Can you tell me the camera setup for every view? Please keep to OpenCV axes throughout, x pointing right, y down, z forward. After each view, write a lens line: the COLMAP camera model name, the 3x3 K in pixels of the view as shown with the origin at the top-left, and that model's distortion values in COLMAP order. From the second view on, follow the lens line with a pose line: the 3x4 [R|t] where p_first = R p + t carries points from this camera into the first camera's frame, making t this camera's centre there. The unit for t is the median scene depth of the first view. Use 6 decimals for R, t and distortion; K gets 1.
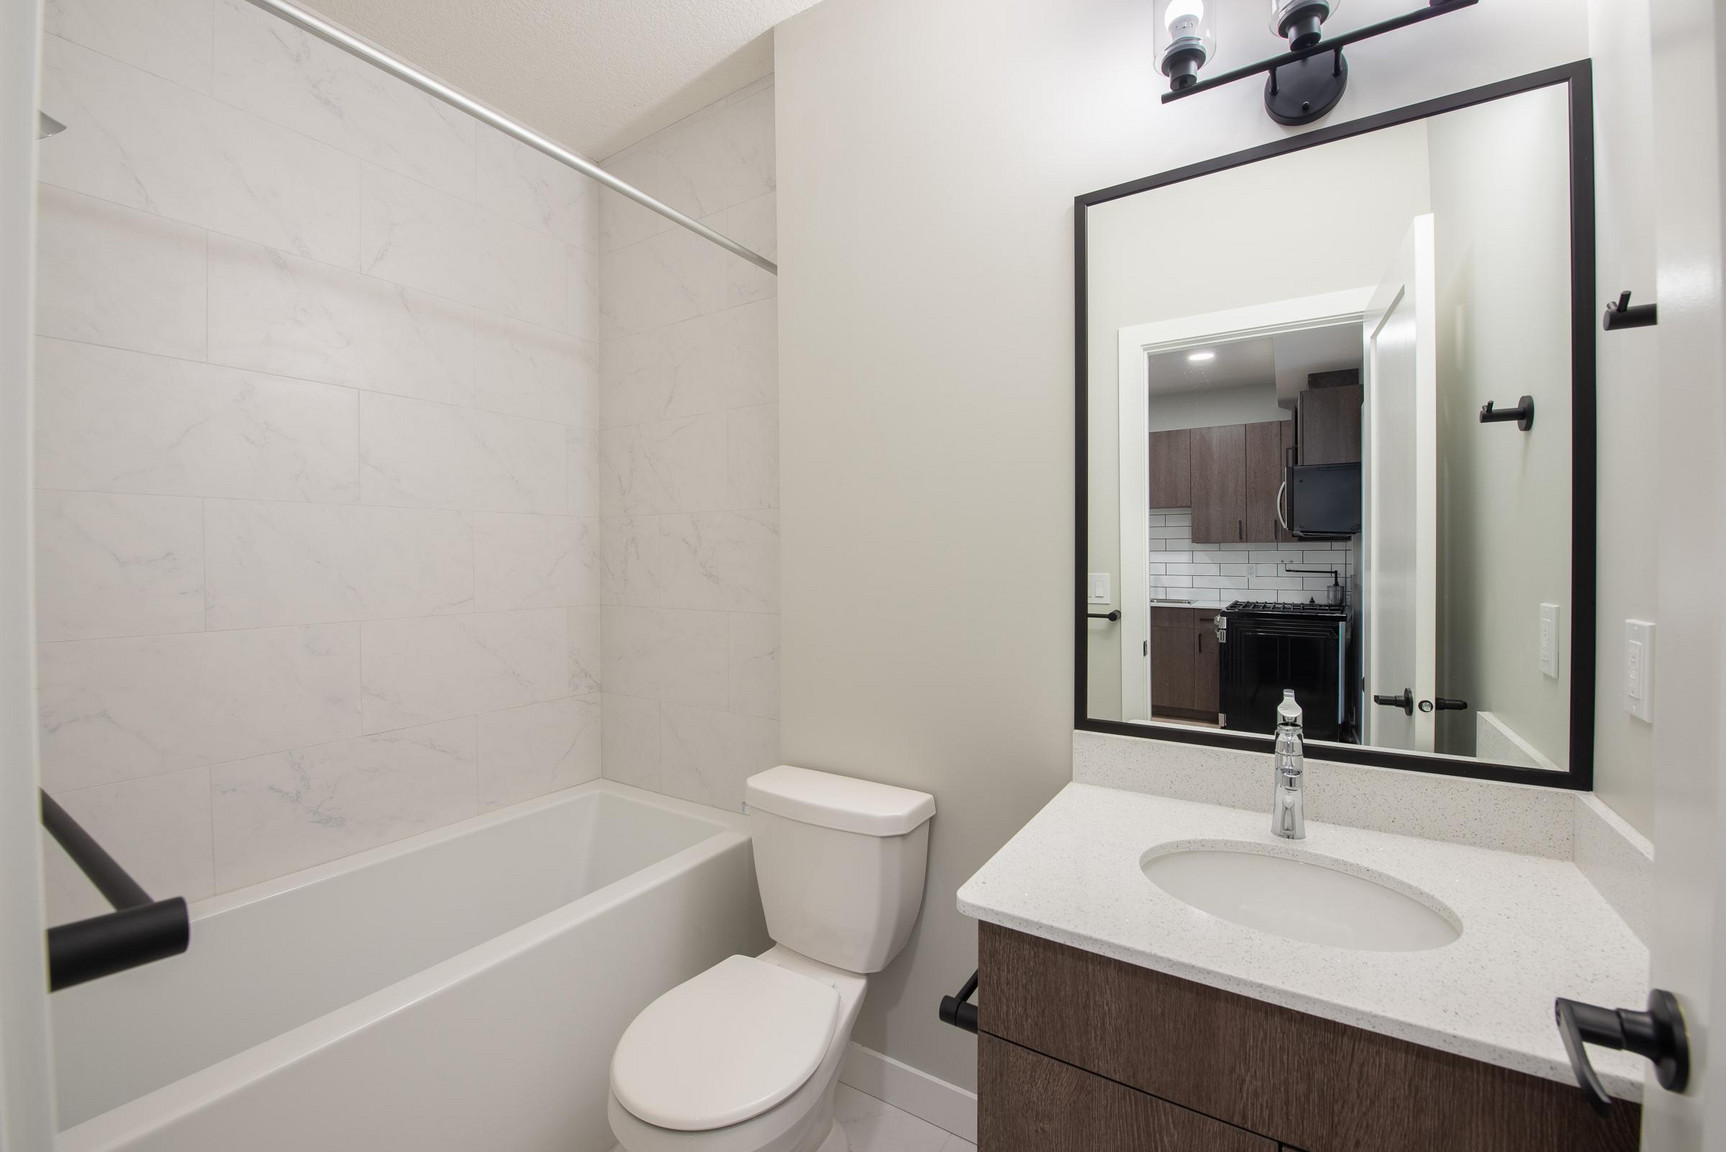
lens RADIAL K [[689.7, 0, 860.0], [0, 689.7, 564.9], [0, 0, 1]] dist [-0.013300, -0.003293]
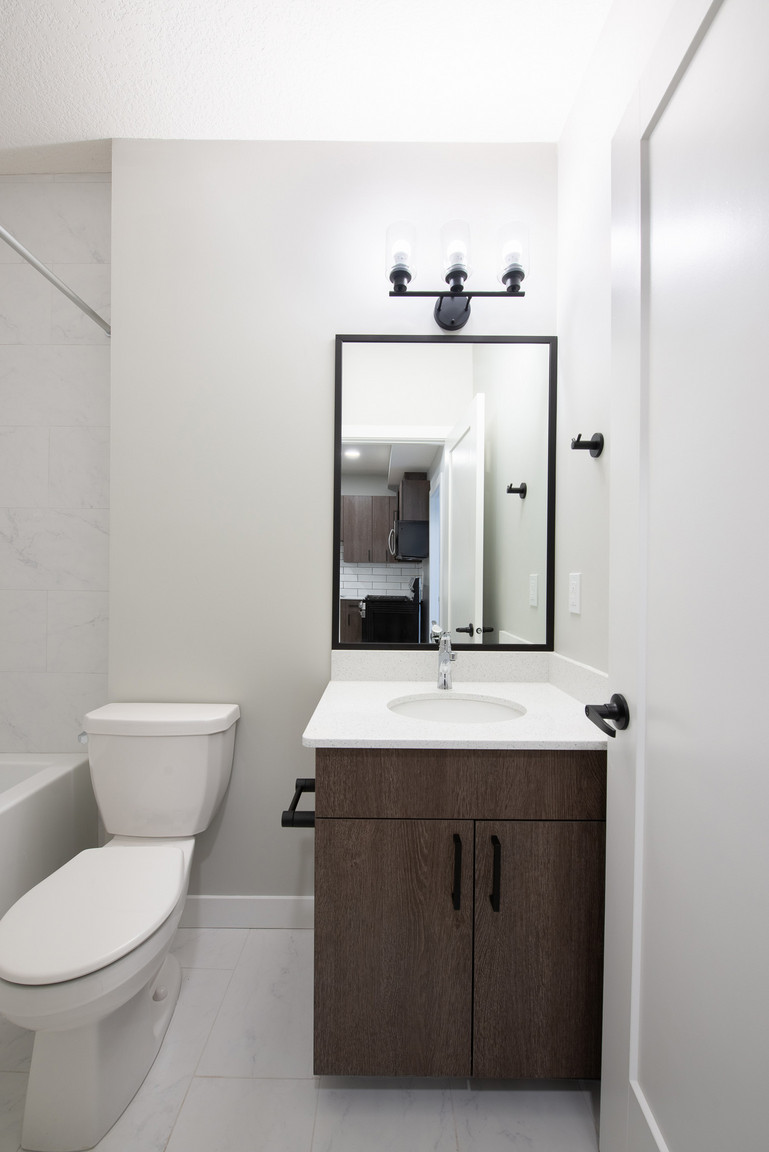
lens RADIAL K [[451.5, 0, 384.5], [0, 451.5, 576.0], [0, 0, 1]] dist [-0.000219, -0.002996]
pose [[0.844338, 0.012847, 0.535657, -0.201307], [-0.008169, 0.999905, -0.011103, 0.081638], [-0.535749, 0.004999, 0.844362, -0.002110]]
